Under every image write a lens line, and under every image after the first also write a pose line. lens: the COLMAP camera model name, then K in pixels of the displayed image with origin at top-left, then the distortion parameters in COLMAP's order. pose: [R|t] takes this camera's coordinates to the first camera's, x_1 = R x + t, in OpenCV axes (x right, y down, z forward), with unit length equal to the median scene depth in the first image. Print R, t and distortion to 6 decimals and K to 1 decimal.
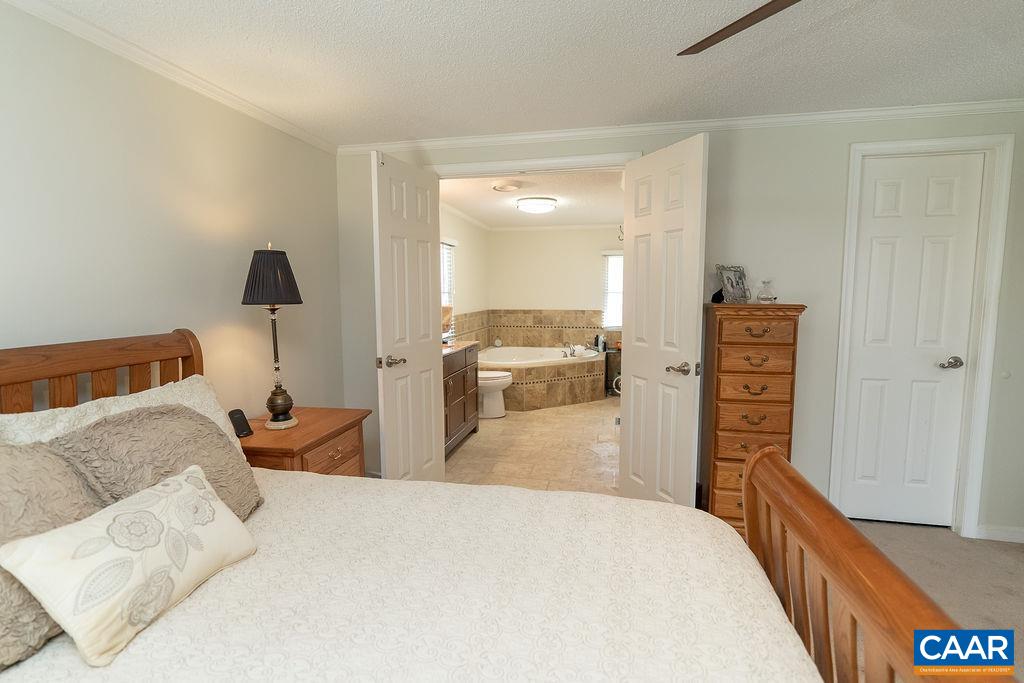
lens RADIAL K [[462.0, 0, 513.5], [0, 462.0, 342.0], [0, 0, 1]] dist [-0.001192, 0.000090]
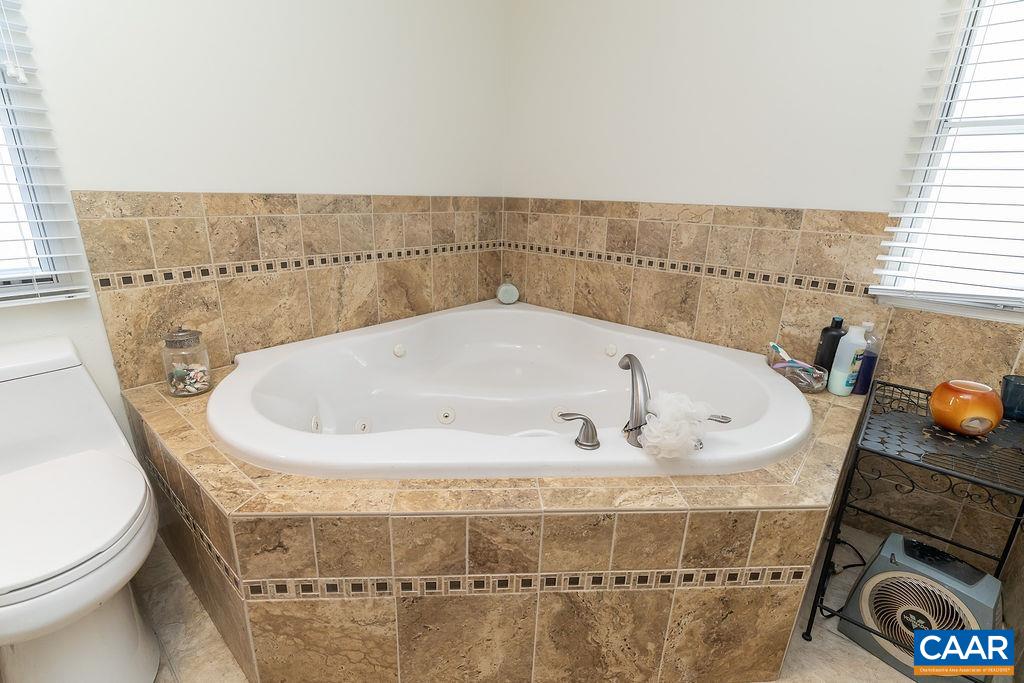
lens RADIAL K [[462.0, 0, 508.1], [0, 462.0, 340.0], [0, 0, 1]] dist [-0.001192, 0.000090]
pose [[0.876834, 0.174037, -0.448189, 0.138482], [-0.084465, 0.973448, 0.212755, -0.040464], [0.473315, -0.148694, 0.868253, 0.700599]]
